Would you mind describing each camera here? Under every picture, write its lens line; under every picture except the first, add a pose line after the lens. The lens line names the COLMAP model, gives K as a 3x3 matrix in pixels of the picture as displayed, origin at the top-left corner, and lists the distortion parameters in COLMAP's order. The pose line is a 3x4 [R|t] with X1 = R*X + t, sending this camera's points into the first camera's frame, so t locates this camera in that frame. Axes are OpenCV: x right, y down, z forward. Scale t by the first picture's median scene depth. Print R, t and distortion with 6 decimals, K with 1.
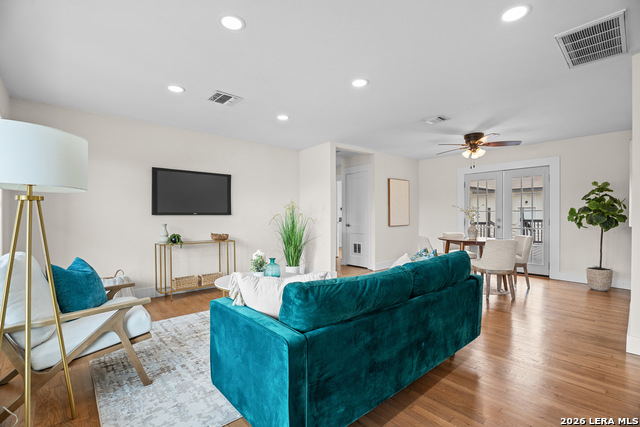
lens RADIAL K [[289.7, 0, 321.2], [0, 289.7, 219.5], [0, 0, 1]] dist [-0.010926, -0.001110]
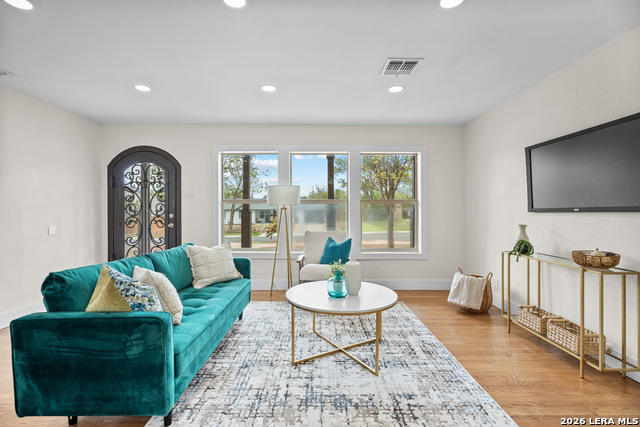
lens RADIAL K [[304.7, 0, 317.7], [0, 304.7, 211.8], [0, 0, 1]] dist [-0.005943, 0.001124]
pose [[-0.680252, 0.004615, -0.732964, 0.291484], [-0.000035, 0.999980, 0.006329, -0.016555], [0.732979, 0.004331, -0.680238, 0.959132]]
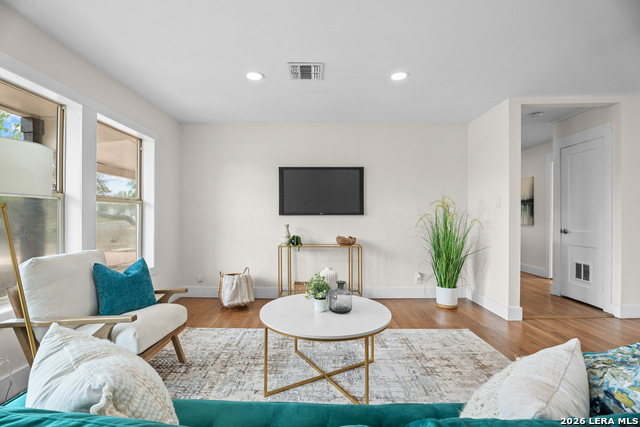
lens RADIAL K [[289.7, 0, 321.3], [0, 289.7, 215.1], [0, 0, 1]] dist [-0.010926, -0.001110]
pose [[0.747330, 0.004269, -0.664439, 0.157434], [-0.007543, 0.999969, -0.002059, -0.012463], [0.664410, 0.006551, 0.747339, 0.296725]]
